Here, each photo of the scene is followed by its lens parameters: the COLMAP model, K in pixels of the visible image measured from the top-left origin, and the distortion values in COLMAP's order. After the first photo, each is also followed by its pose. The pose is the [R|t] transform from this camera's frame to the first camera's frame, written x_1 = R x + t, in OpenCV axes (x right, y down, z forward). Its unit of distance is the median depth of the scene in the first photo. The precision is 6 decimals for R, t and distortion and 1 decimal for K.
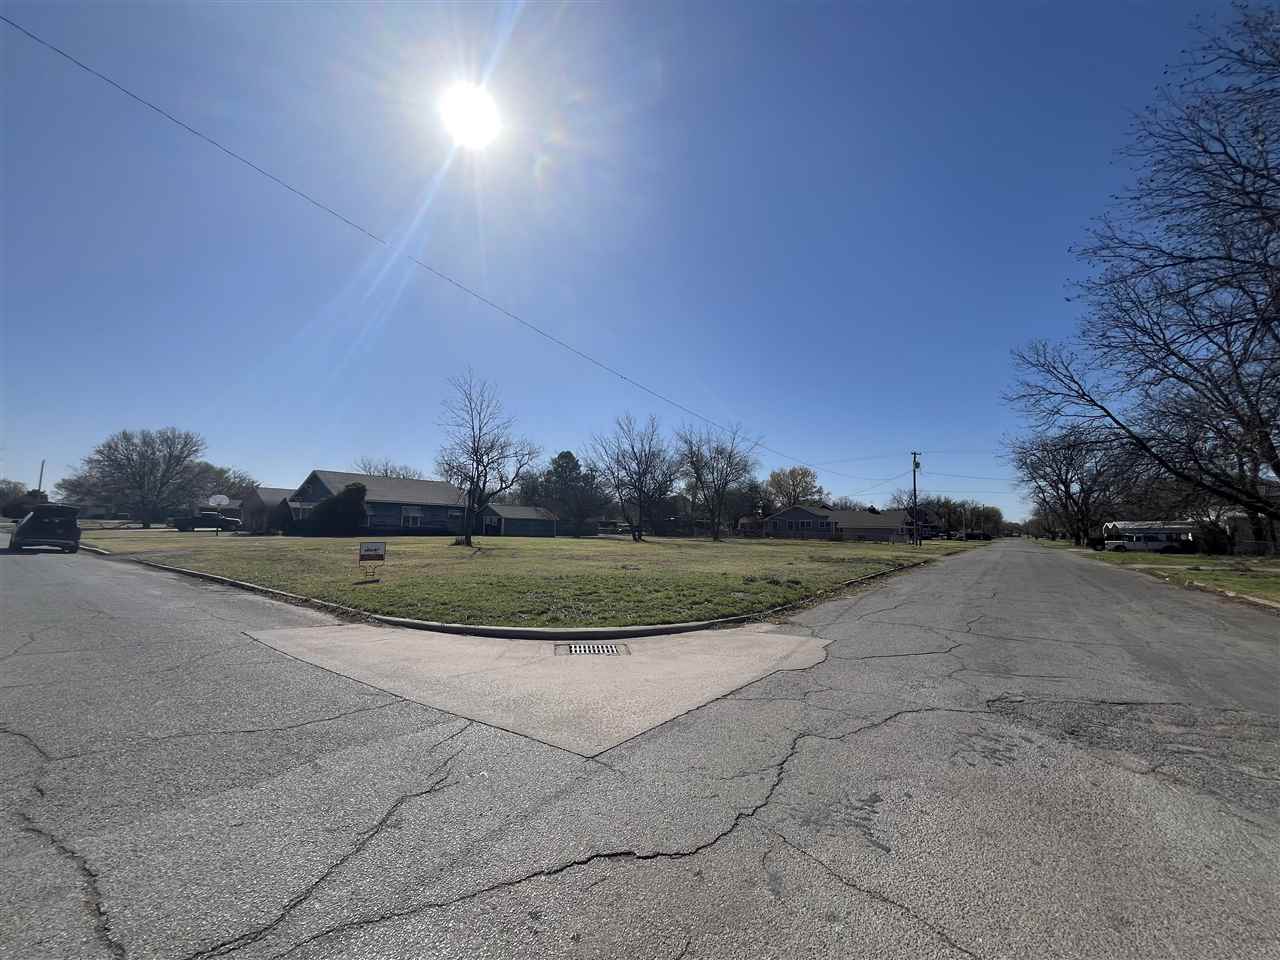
lens RADIAL K [[518.0, 0, 637.8], [0, 518.0, 484.1], [0, 0, 1]] dist [-0.001868, 0.000745]
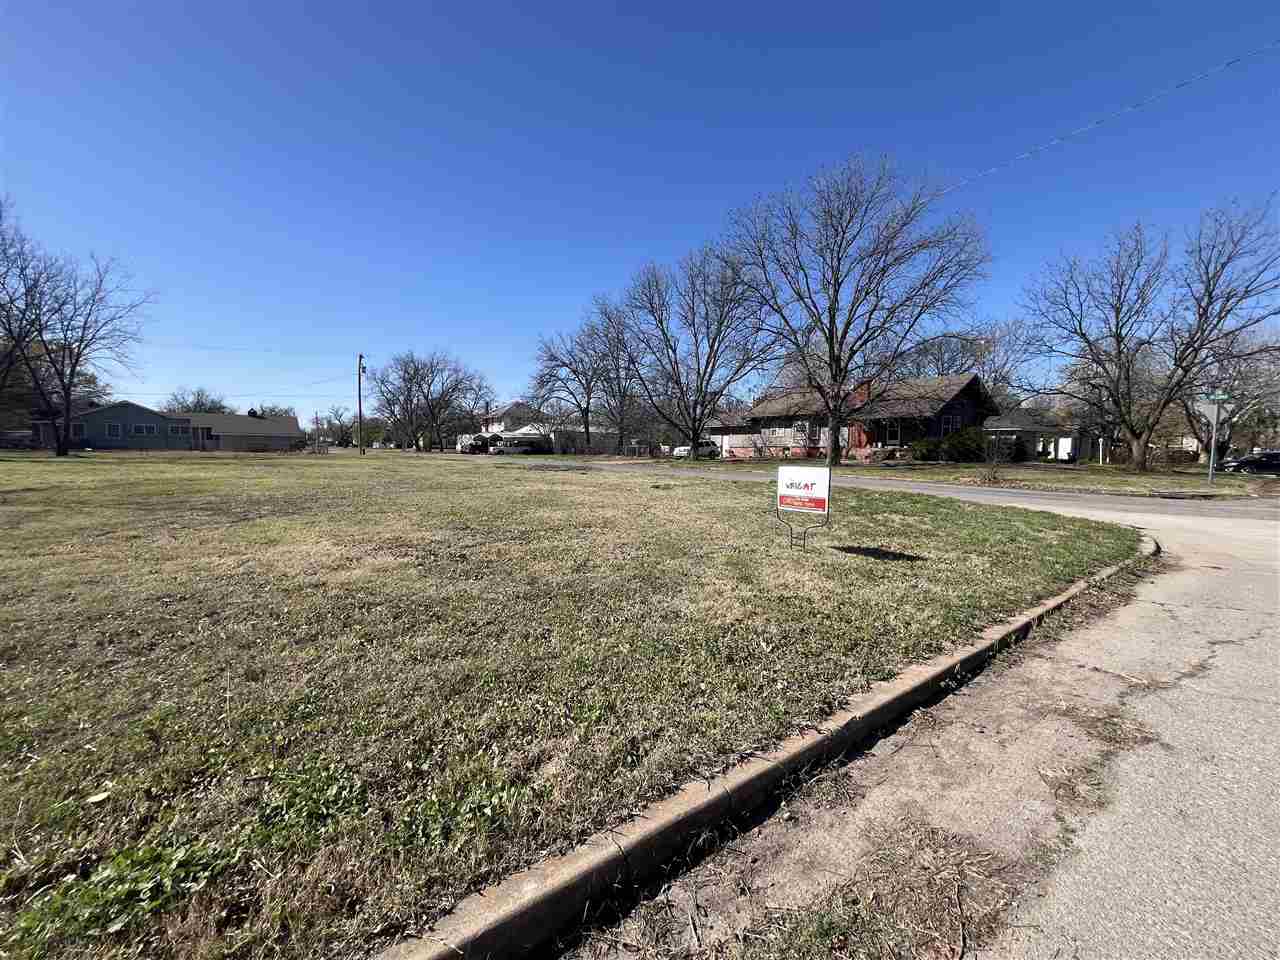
lens RADIAL K [[518.0, 0, 639.9], [0, 518.0, 479.6], [0, 0, 1]] dist [-0.001868, 0.000745]
pose [[0.288006, -0.073618, 0.954795, -0.221848], [-0.087529, 0.990843, 0.102800, 0.020663], [-0.953620, -0.113180, 0.278925, 0.229241]]
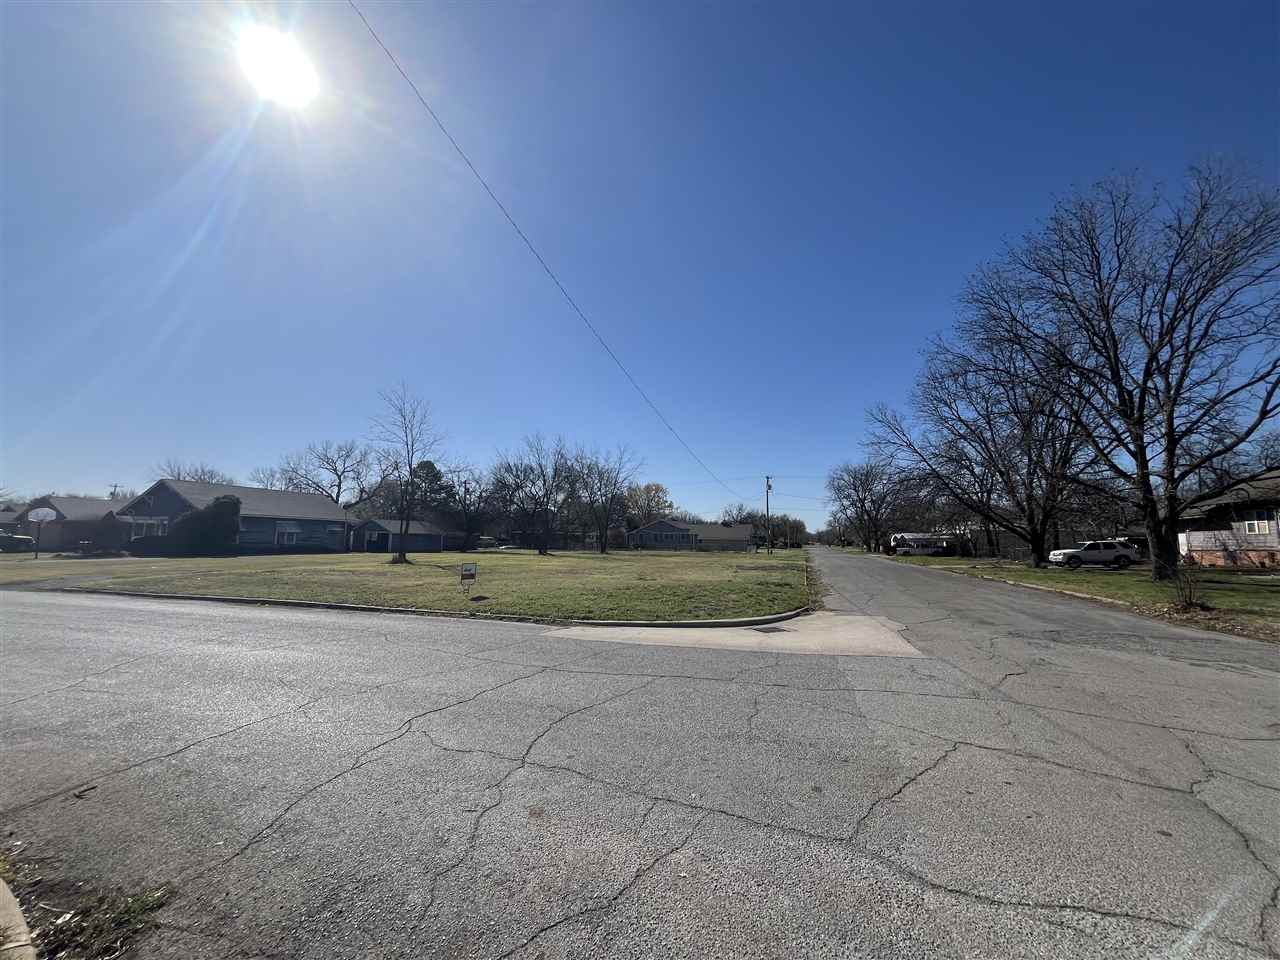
lens RADIAL K [[518.0, 0, 637.6], [0, 518.0, 485.9], [0, 0, 1]] dist [-0.001868, 0.000745]
pose [[0.950749, 0.022362, 0.309153, -0.119095], [-0.016920, 0.999651, -0.020273, -0.009269], [-0.309499, 0.014043, 0.950796, -0.045467]]
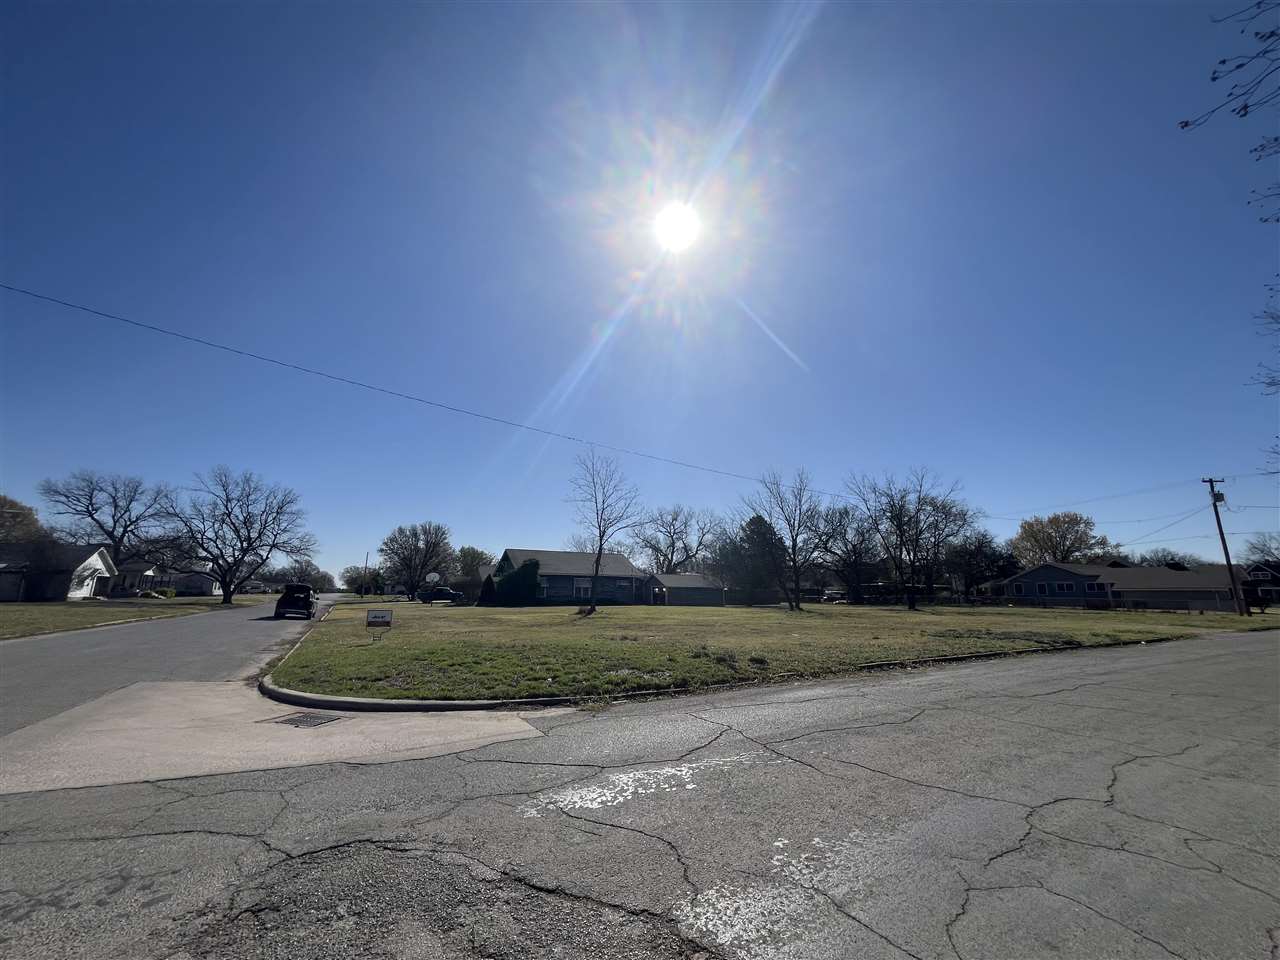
lens RADIAL K [[518.0, 0, 635.1], [0, 518.0, 477.4], [0, 0, 1]] dist [-0.001868, 0.000745]
pose [[0.905762, -0.108341, -0.409704, 0.114206], [0.048688, 0.986971, -0.153353, 0.006008], [0.420981, 0.118954, 0.899236, 0.041087]]
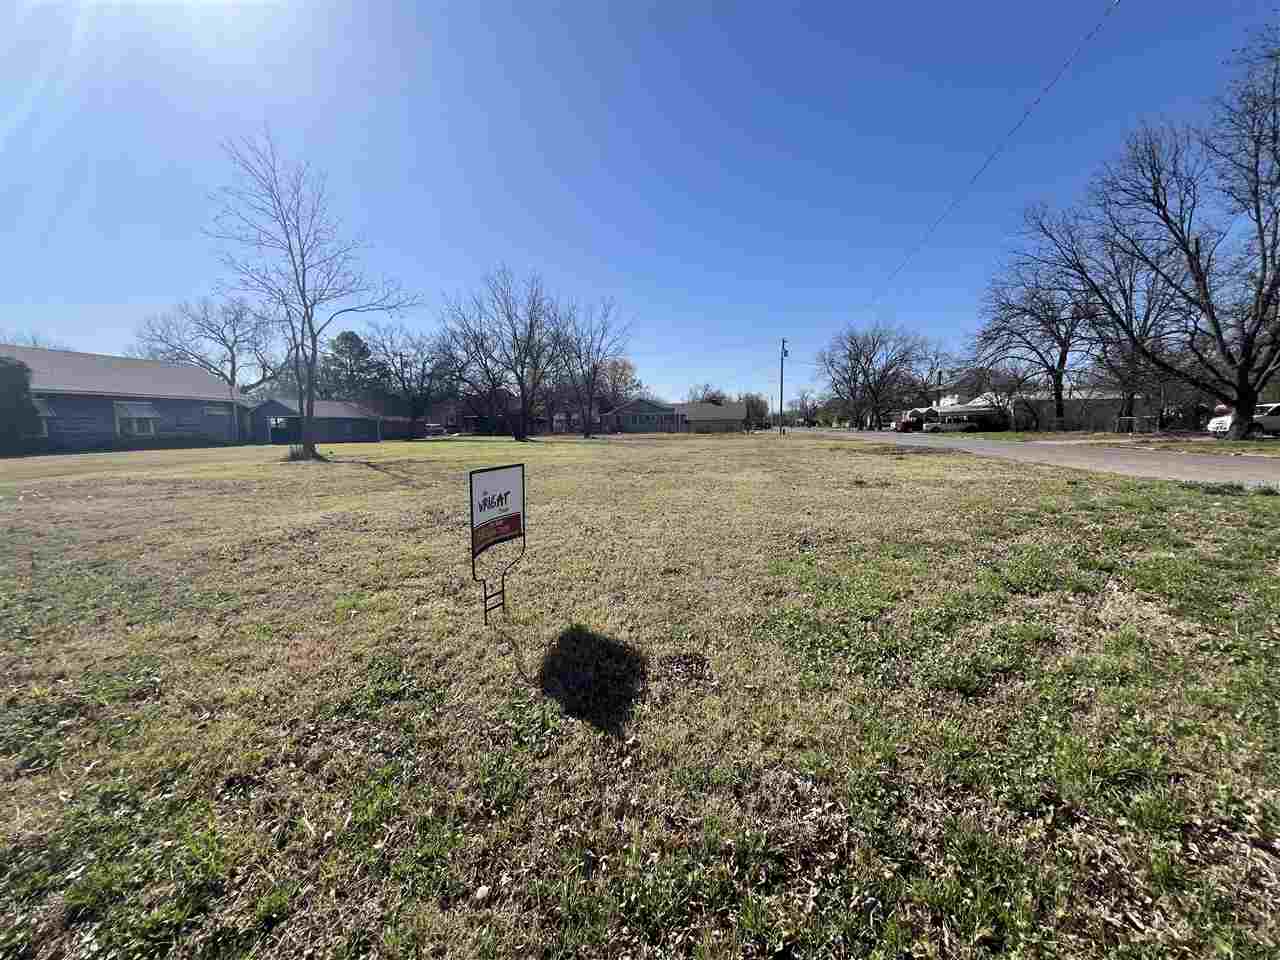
lens RADIAL K [[518.0, 0, 636.7], [0, 518.0, 482.6], [0, 0, 1]] dist [-0.001868, 0.000745]
pose [[0.915421, -0.075348, 0.395383, -0.126393], [-0.001907, 0.981499, 0.191459, 0.017123], [-0.402494, -0.176020, 0.898341, 0.177296]]
